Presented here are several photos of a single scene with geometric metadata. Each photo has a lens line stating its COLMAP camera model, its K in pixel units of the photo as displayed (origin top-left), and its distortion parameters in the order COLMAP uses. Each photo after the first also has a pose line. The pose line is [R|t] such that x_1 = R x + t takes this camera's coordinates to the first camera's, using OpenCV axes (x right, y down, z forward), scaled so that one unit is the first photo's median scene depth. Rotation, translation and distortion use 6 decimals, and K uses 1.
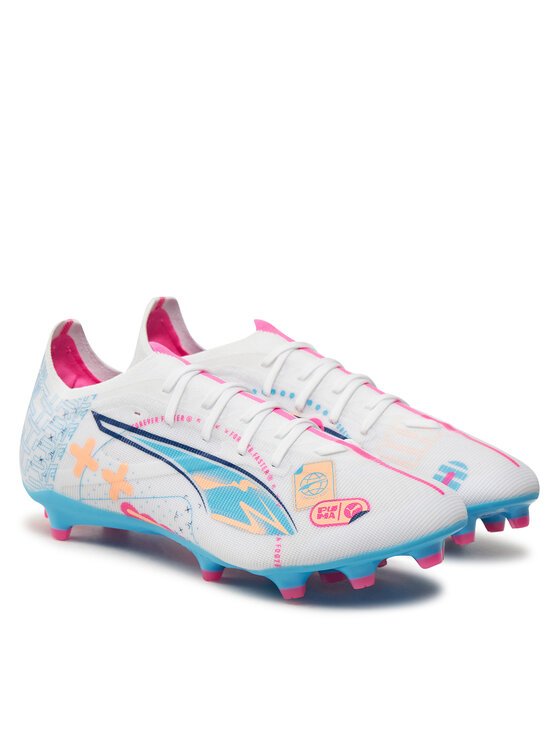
lens RADIAL K [[2200.5, 0, 280.0], [0, 2200.5, 373.0], [0, 0, 1]] dist [0.642297, -0.088383]
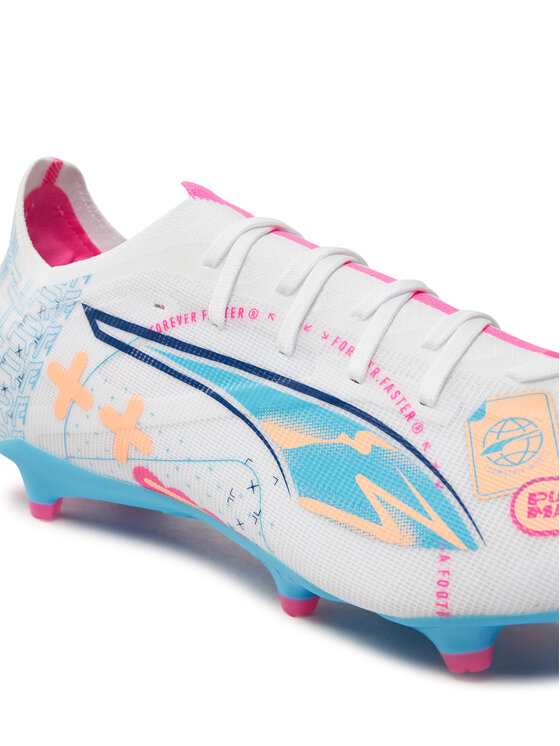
lens RADIAL K [[1107.6, 0, 280.0], [0, 1107.6, 373.0], [0, 0, 1]] dist [-0.018259, -0.023307]
pose [[0.999867, -0.007241, -0.014604, -0.030953], [0.007869, 0.999025, 0.043434, 0.023508], [0.014275, -0.043543, 0.998950, 0.731738]]
